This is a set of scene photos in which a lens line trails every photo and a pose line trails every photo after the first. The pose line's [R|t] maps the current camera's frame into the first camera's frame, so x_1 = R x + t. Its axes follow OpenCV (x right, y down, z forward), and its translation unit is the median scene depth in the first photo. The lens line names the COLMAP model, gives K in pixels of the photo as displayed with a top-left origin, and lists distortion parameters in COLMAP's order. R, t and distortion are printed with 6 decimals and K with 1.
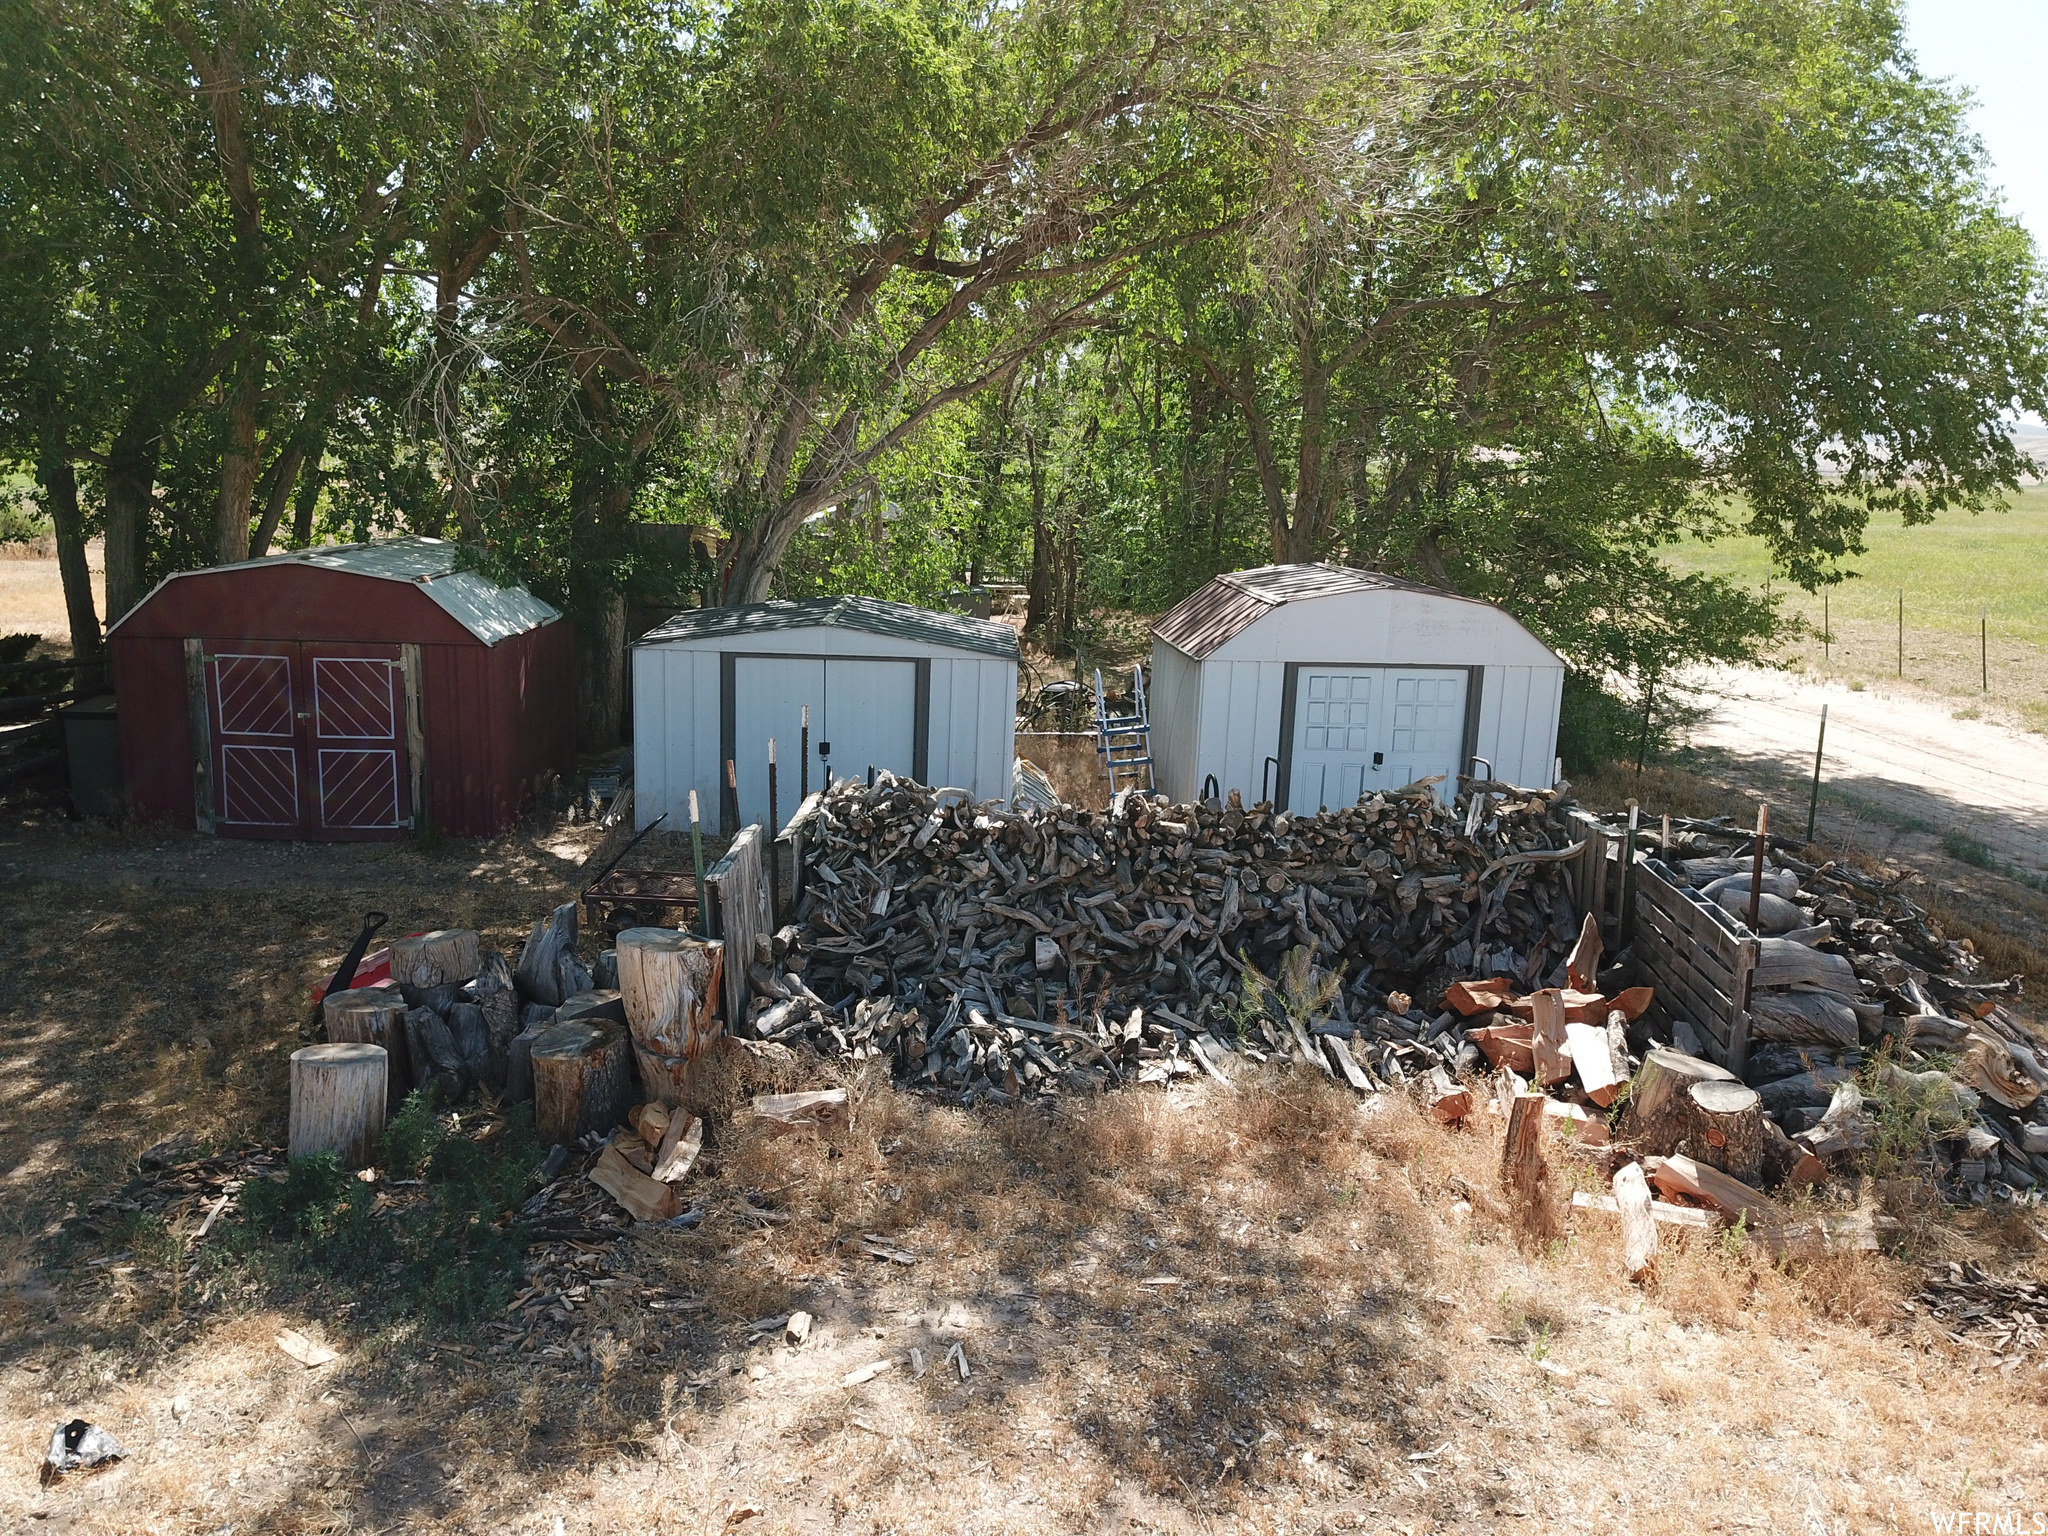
lens RADIAL K [[1574.5, 0, 1019.0], [0, 1574.5, 767.1], [0, 0, 1]] dist [0.001771, 0.006658]
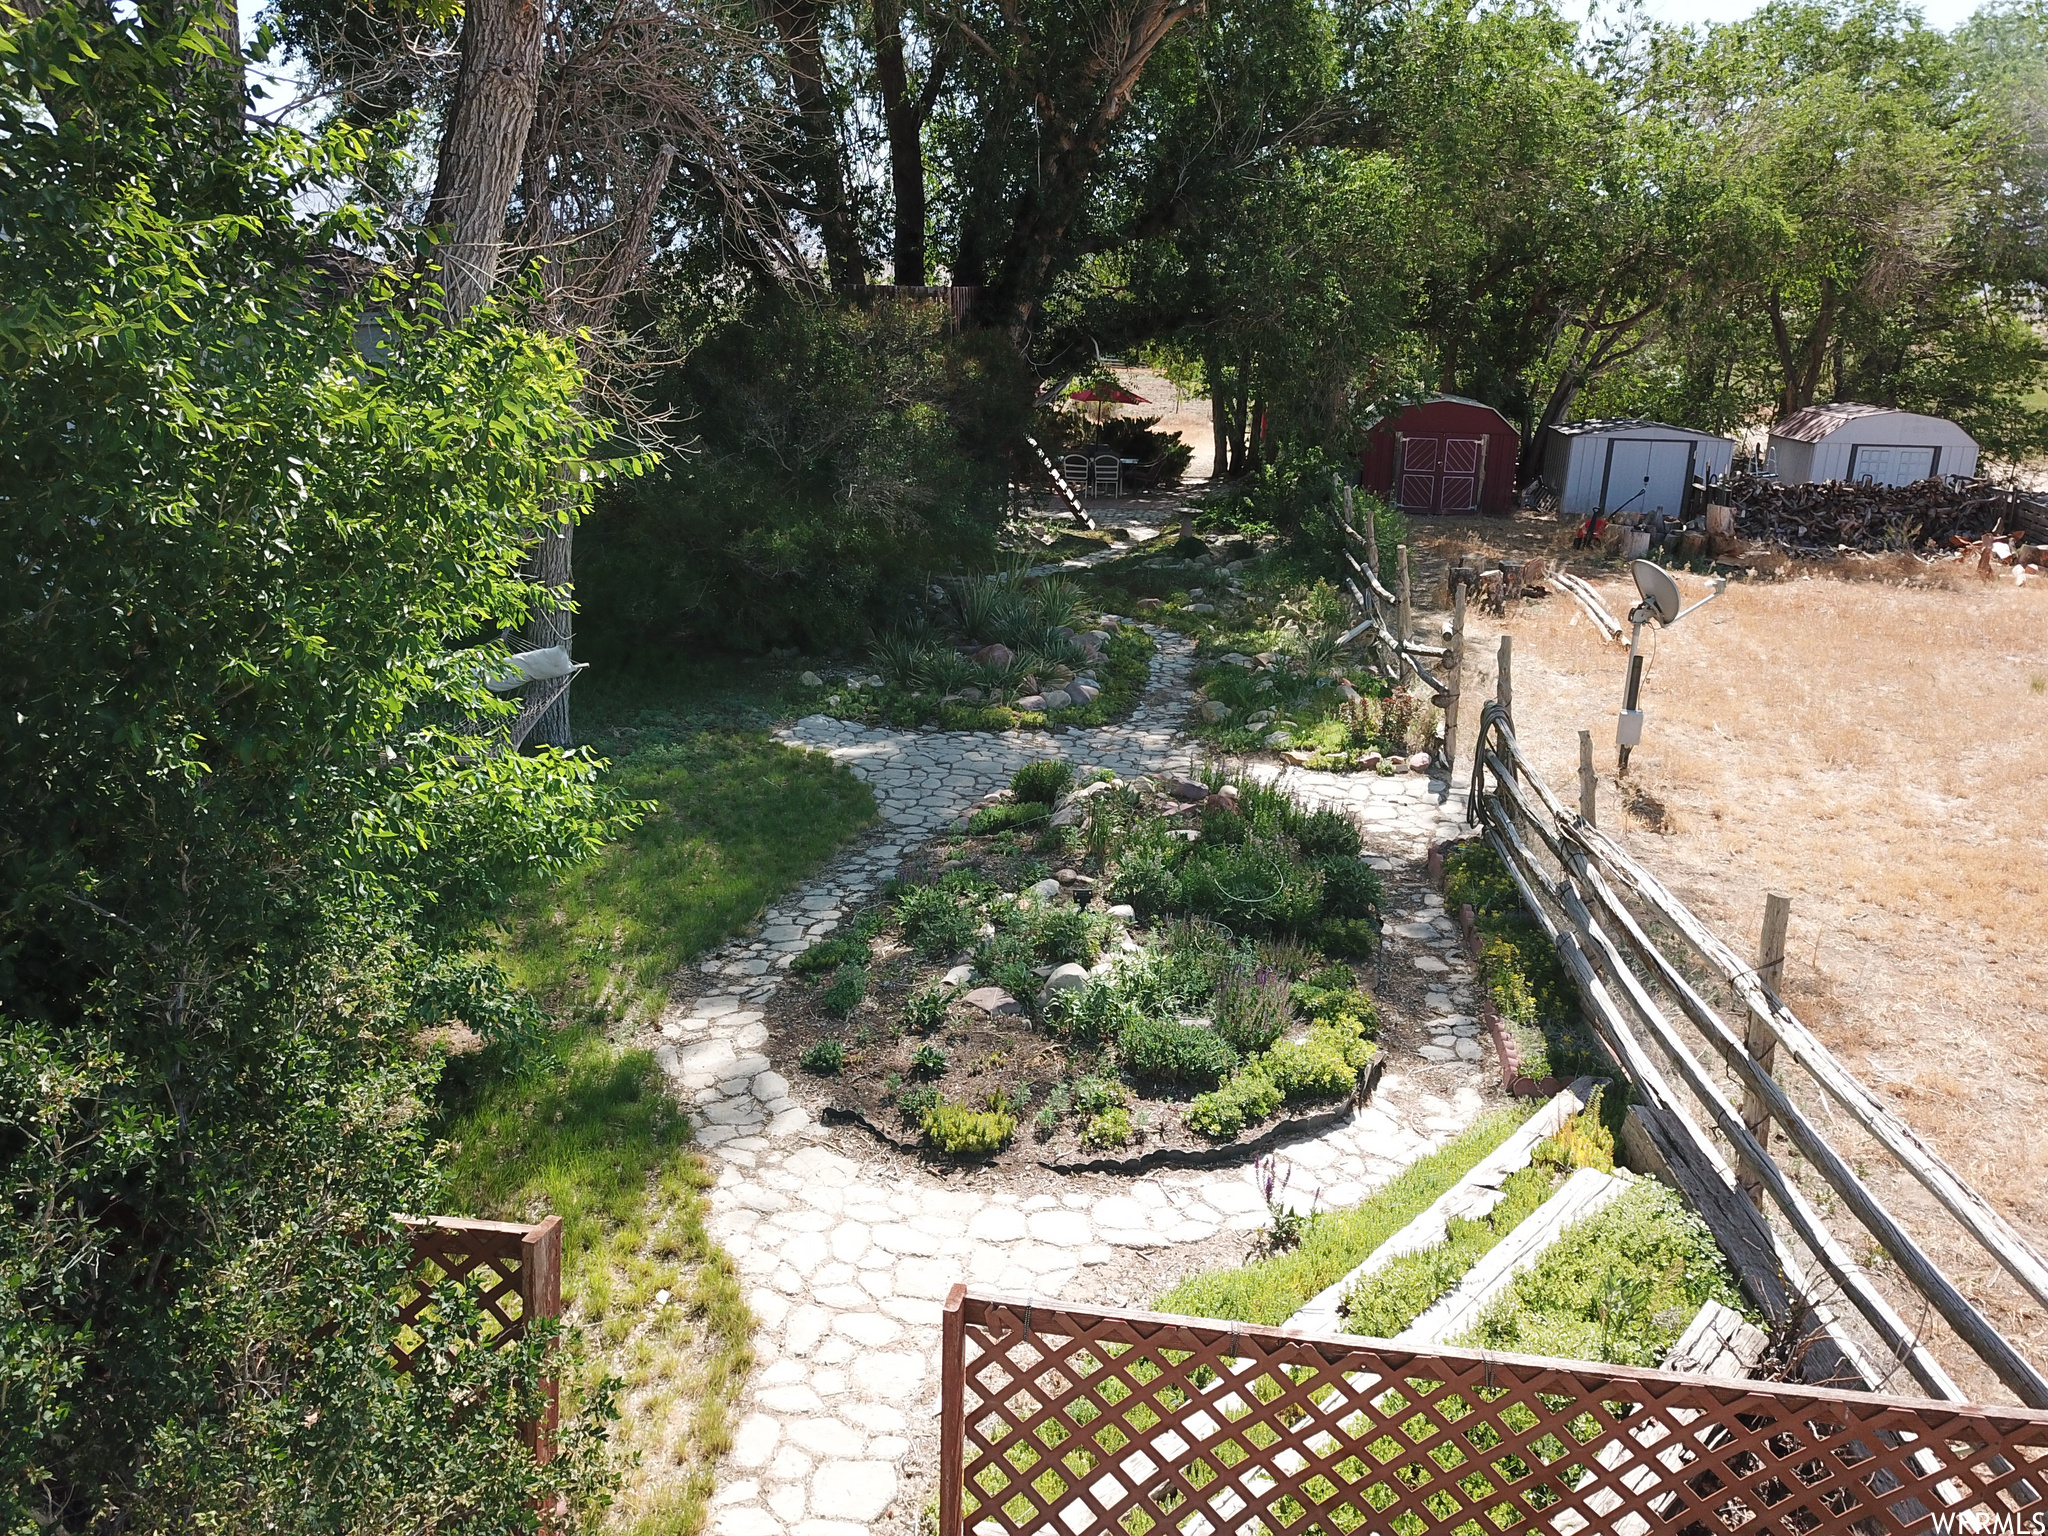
lens RADIAL K [[1574.5, 0, 1030.4], [0, 1574.5, 769.3], [0, 0, 1]] dist [0.001771, 0.006658]
pose [[0.989221, 0.034169, -0.142389, -0.695825], [-0.021642, 0.995831, 0.088615, 0.236031], [0.144823, -0.084578, 0.985836, -1.547264]]
